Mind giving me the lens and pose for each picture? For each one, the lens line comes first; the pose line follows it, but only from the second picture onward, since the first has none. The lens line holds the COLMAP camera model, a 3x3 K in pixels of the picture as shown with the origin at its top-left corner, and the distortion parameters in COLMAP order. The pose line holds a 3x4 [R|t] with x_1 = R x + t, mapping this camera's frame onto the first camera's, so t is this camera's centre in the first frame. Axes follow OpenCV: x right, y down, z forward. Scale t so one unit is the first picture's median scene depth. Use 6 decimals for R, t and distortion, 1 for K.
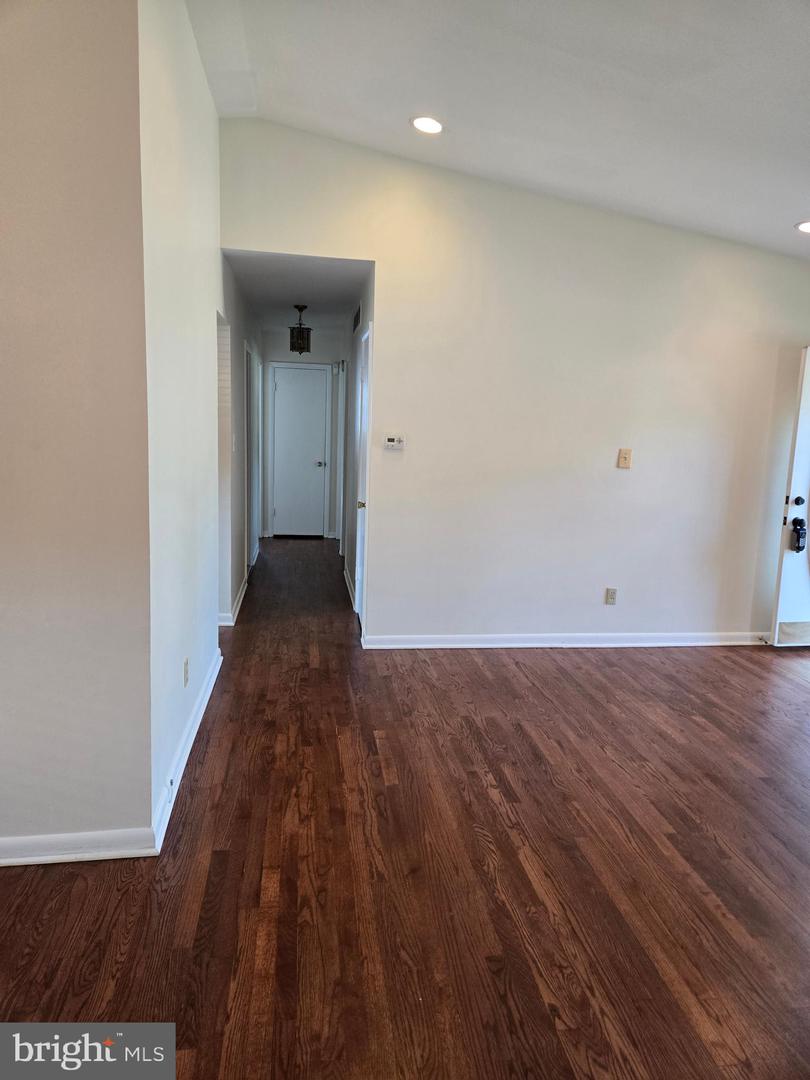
lens RADIAL K [[717.2, 0, 412.0], [0, 717.2, 517.4], [0, 0, 1]] dist [0.064003, -0.040820]
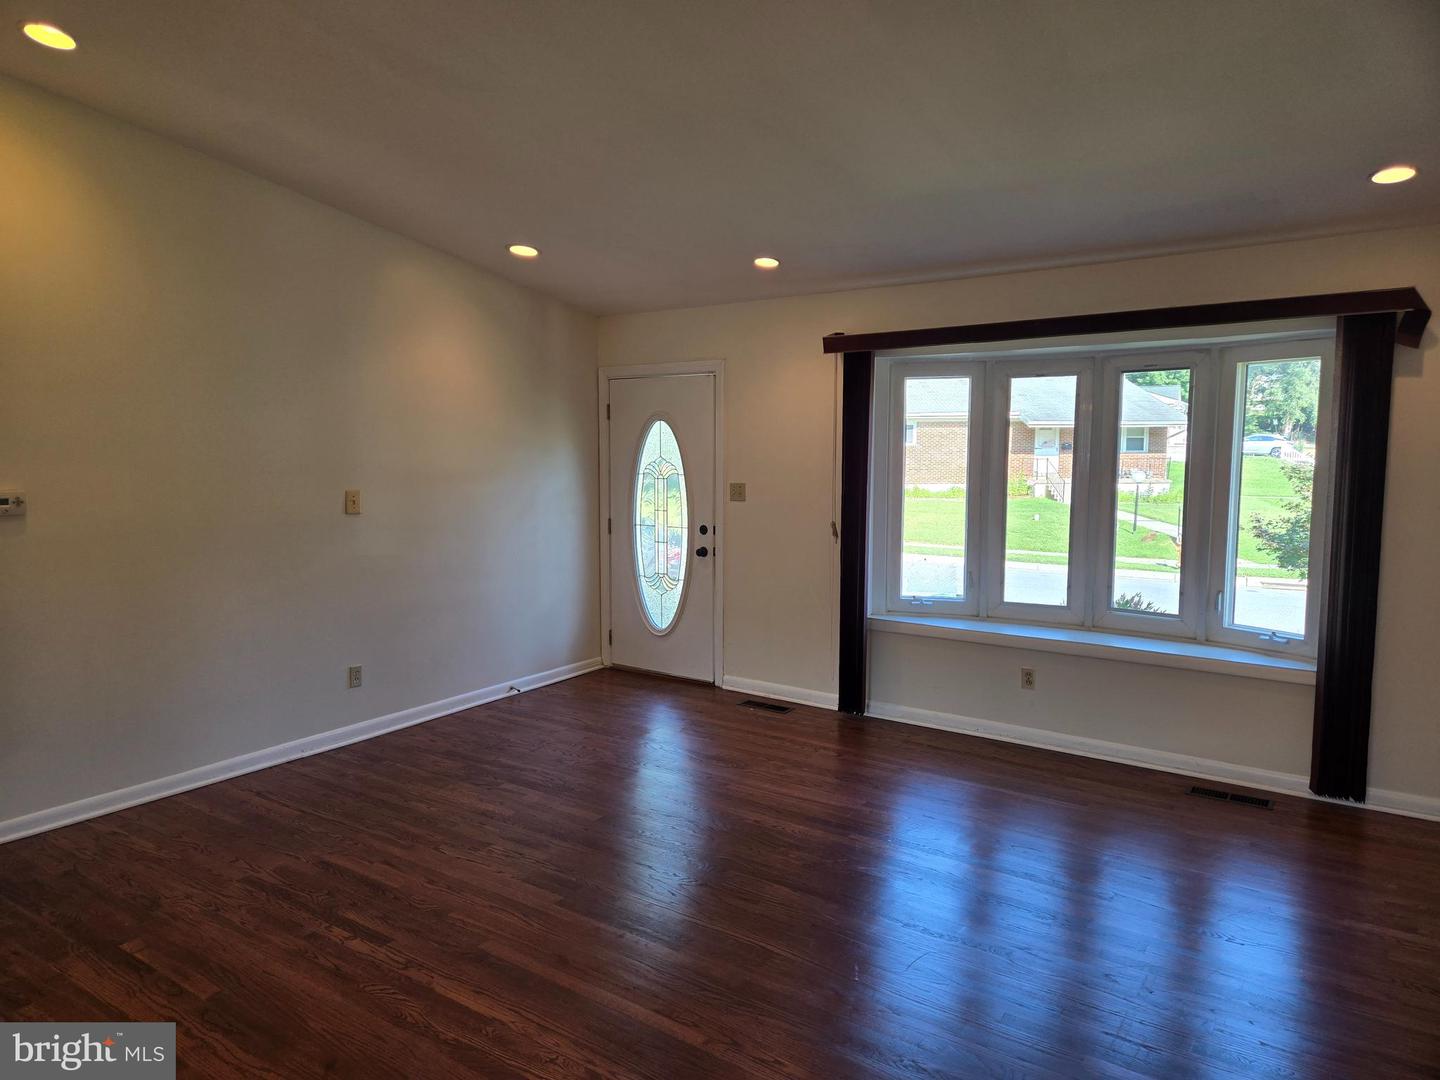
lens RADIAL K [[956.2, 0, 695.7], [0, 956.2, 542.1], [0, 0, 1]] dist [0.064003, -0.040820]
pose [[0.698655, -0.107860, 0.707281, -0.275638], [0.121913, 0.992061, 0.030862, -0.034404], [-0.704995, 0.064664, 0.706258, -0.029073]]
